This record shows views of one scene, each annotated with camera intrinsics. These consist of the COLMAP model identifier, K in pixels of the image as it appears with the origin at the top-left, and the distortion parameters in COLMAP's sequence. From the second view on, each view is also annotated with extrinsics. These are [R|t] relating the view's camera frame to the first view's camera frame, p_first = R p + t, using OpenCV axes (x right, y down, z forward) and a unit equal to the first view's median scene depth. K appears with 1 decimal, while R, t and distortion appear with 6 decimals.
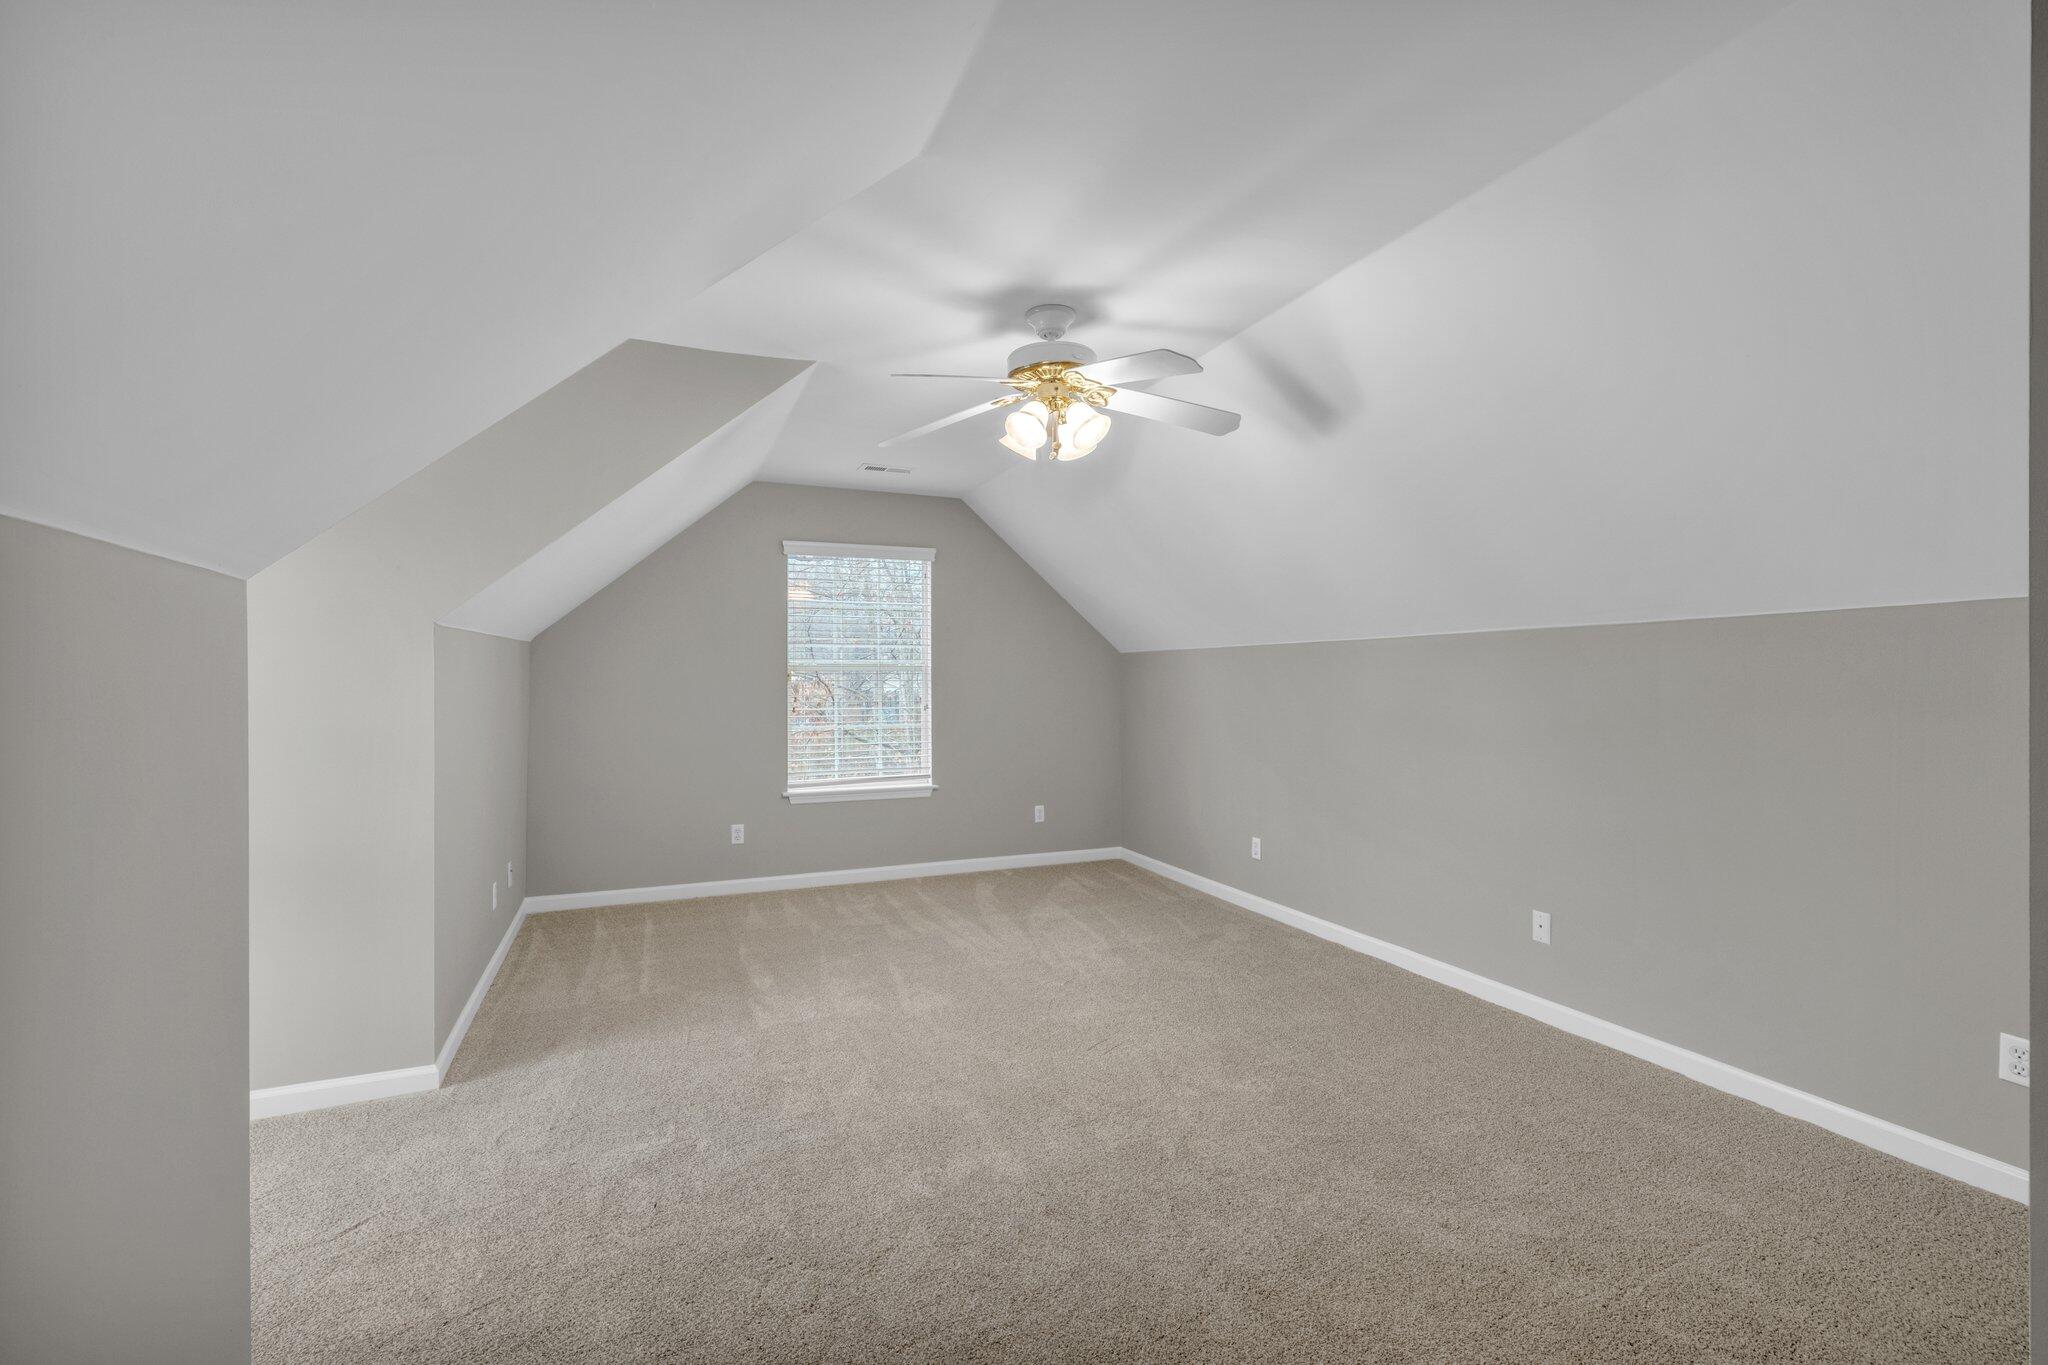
lens RADIAL K [[865.9, 0, 1028.0], [0, 865.9, 691.8], [0, 0, 1]] dist [-0.000522, 0.000092]
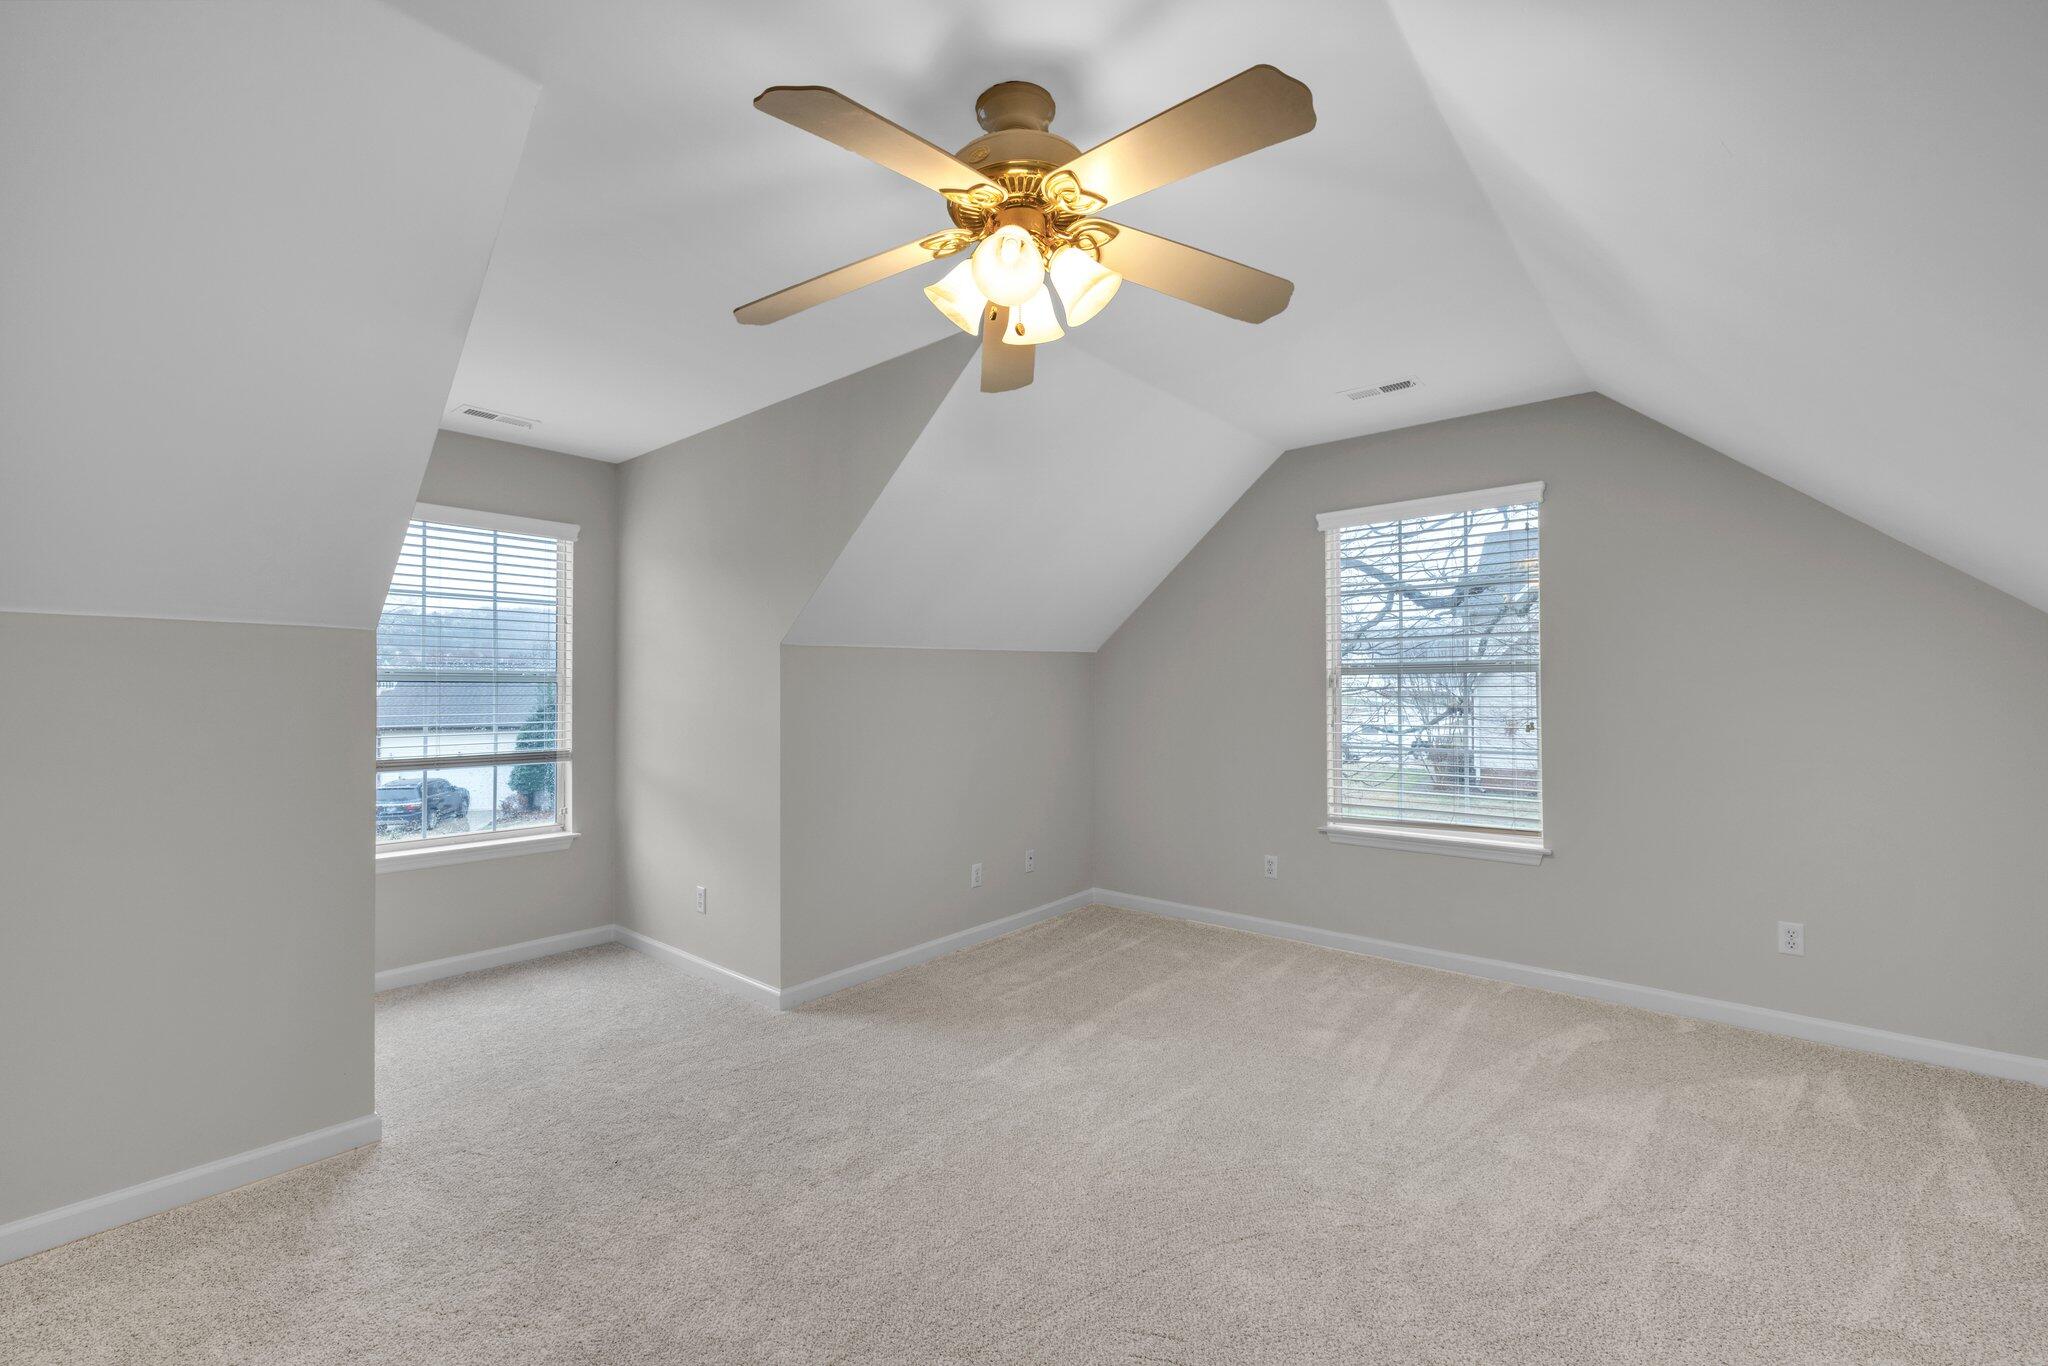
lens RADIAL K [[854.4, 0, 999.7], [0, 854.4, 680.3], [0, 0, 1]] dist [-0.001581, -0.000030]
pose [[0.435685, -0.013289, -0.900001, 0.395280], [-0.008641, 0.999783, -0.018946, -0.002240], [0.900058, 0.016031, 0.435475, 0.490555]]
